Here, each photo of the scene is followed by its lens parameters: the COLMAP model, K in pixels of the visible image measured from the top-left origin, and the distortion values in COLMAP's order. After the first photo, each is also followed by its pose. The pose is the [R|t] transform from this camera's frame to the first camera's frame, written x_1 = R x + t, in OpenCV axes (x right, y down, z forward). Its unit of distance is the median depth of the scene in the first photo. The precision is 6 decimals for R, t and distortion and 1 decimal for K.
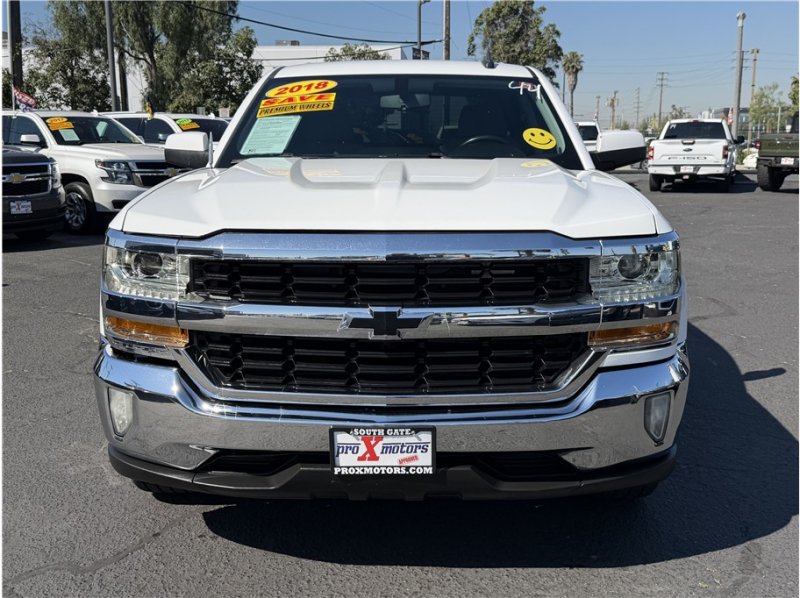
lens RADIAL K [[867.9, 0, 425.5], [0, 867.9, 299.4], [0, 0, 1]] dist [0.138285, -0.319829]
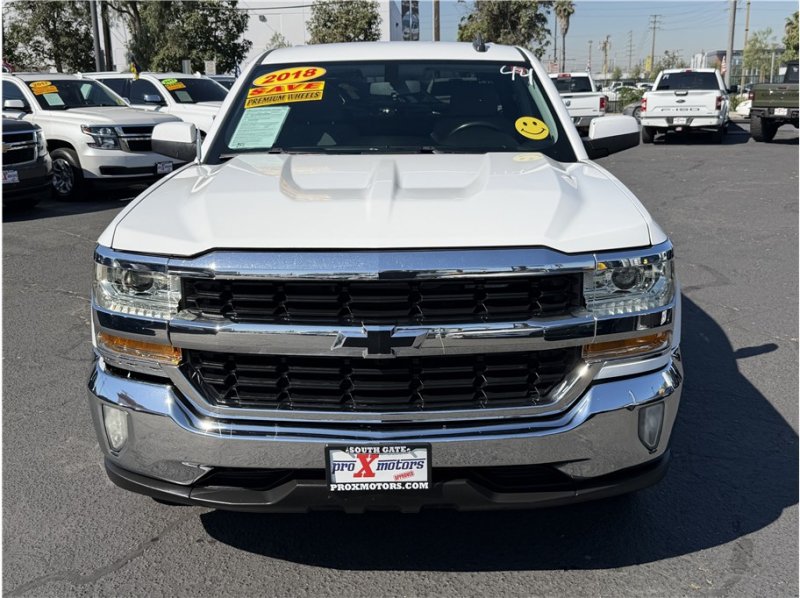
lens RADIAL K [[867.9, 0, 425.5], [0, 867.9, 299.4], [0, 0, 1]] dist [0.138285, -0.319829]
pose [[0.999887, -0.012594, 0.008215, -0.000732], [0.012093, 0.998221, 0.058378, -0.071041], [-0.008935, -0.058272, 0.998261, 0.006872]]
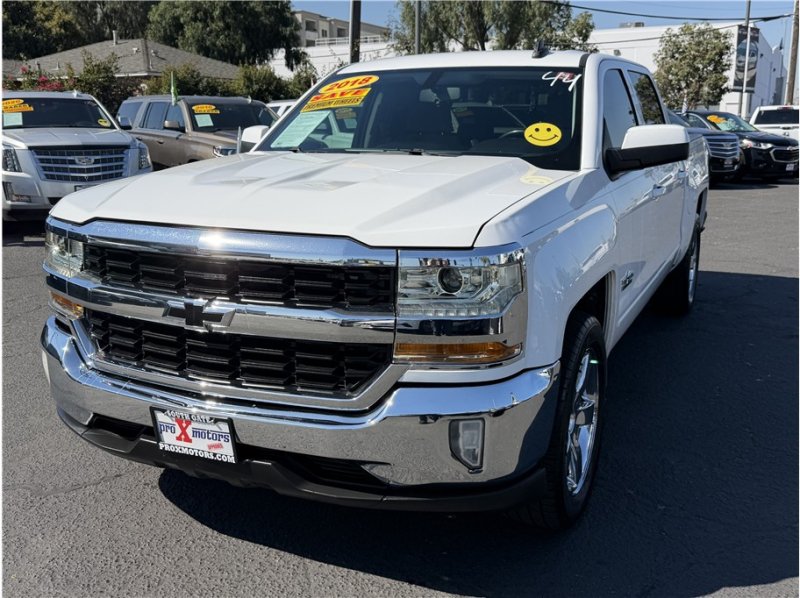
lens RADIAL K [[821.7, 0, 405.8], [0, 821.7, 302.4], [0, 0, 1]] dist [0.225462, -0.534090]
pose [[0.909222, 0.090664, -0.406320, 0.534084], [-0.077315, 0.995793, 0.049190, -0.051350], [0.409070, -0.013310, 0.912406, 0.166162]]
